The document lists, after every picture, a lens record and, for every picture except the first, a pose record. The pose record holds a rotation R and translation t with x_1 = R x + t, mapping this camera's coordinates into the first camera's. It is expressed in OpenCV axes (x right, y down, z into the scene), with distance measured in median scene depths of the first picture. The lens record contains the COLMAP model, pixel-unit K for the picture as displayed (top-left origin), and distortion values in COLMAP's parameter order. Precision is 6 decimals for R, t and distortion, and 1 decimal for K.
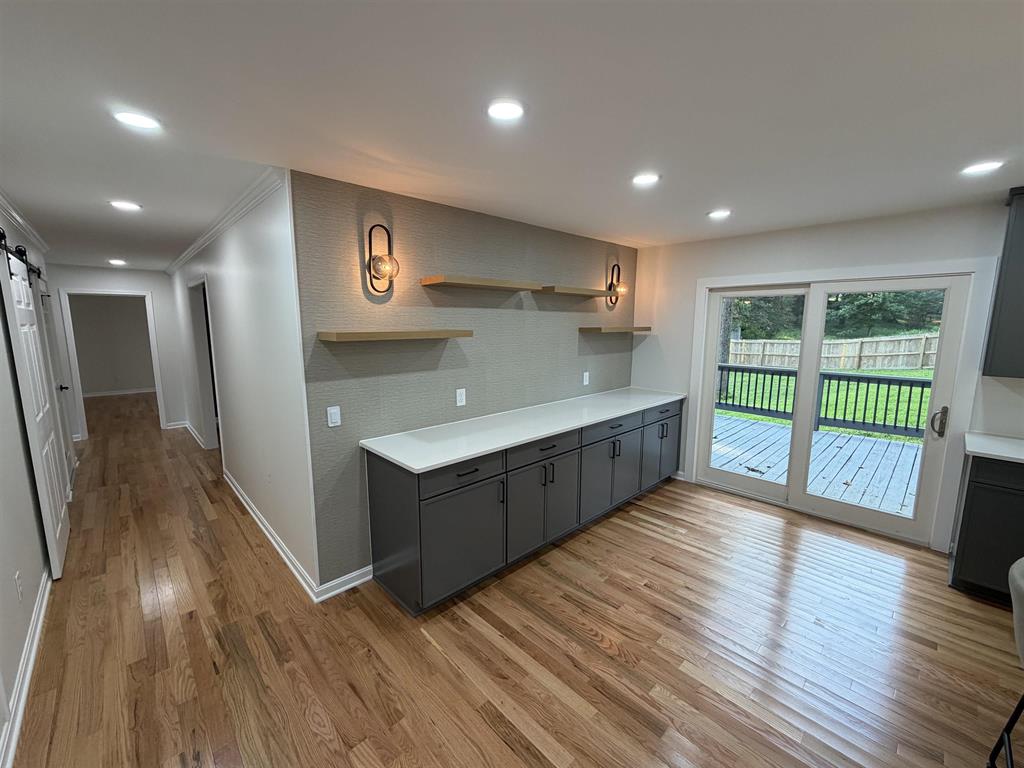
lens RADIAL K [[417.8, 0, 511.5], [0, 417.8, 382.4], [0, 0, 1]] dist [0.001877, -0.000111]
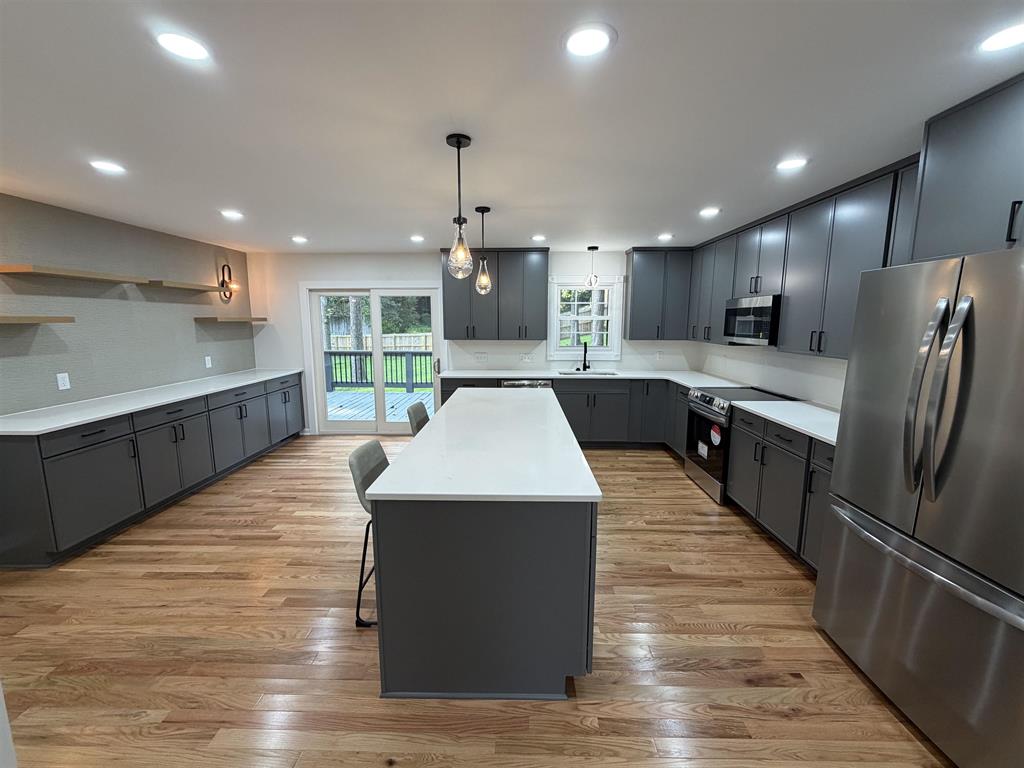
lens RADIAL K [[417.8, 0, 511.5], [0, 417.8, 382.4], [0, 0, 1]] dist [0.001877, -0.000111]
pose [[0.702839, -0.107781, 0.703136, -0.059809], [0.104696, 0.993364, 0.047618, 0.091986], [-0.703602, 0.040148, 0.709459, -0.473241]]
